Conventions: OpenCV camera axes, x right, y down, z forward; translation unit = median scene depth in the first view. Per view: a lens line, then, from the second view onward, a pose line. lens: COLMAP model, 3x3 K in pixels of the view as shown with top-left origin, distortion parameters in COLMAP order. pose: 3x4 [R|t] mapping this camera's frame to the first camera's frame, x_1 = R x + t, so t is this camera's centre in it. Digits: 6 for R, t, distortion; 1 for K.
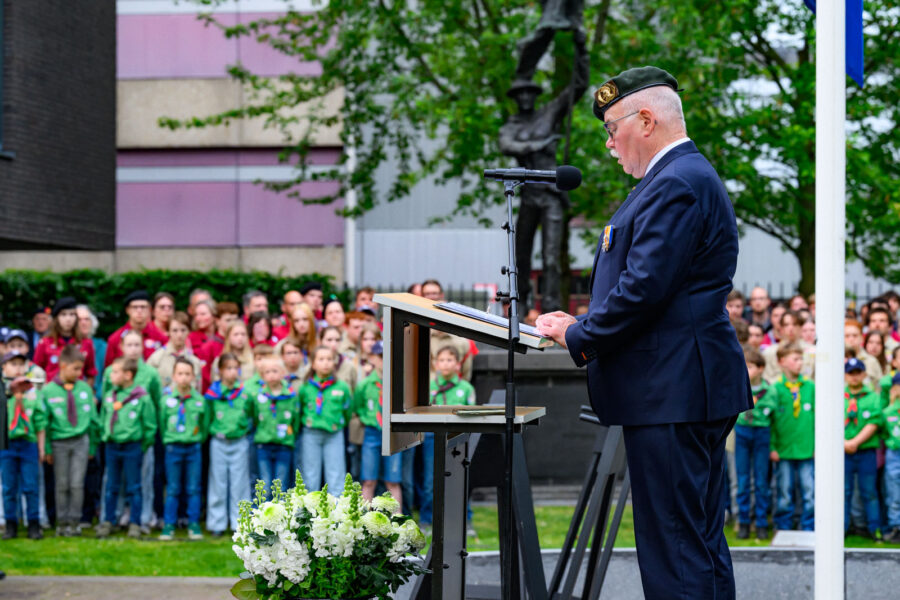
lens RADIAL K [[2691.7, 0, 450.0], [0, 2691.7, 300.0], [0, 0, 1]] dist [0.051232, 0.549662]
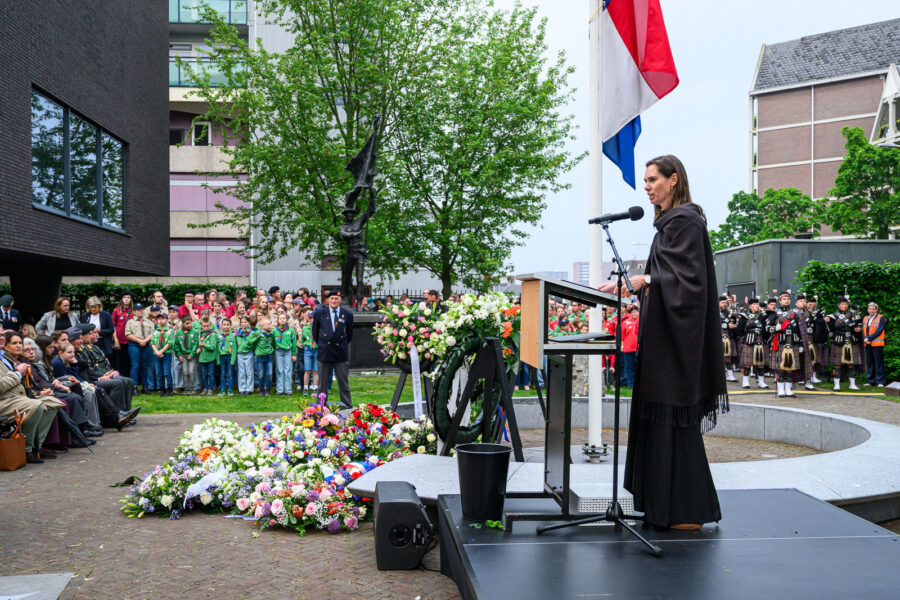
lens RADIAL K [[910.4, 0, 481.8], [0, 910.4, 328.5], [0, 0, 1]] dist [-0.010146, 0.010066]
pose [[0.971364, -0.006885, 0.237496, -0.042633], [-0.000891, 0.999468, 0.032617, 0.002685], [-0.237594, -0.031895, 0.970841, 0.104993]]
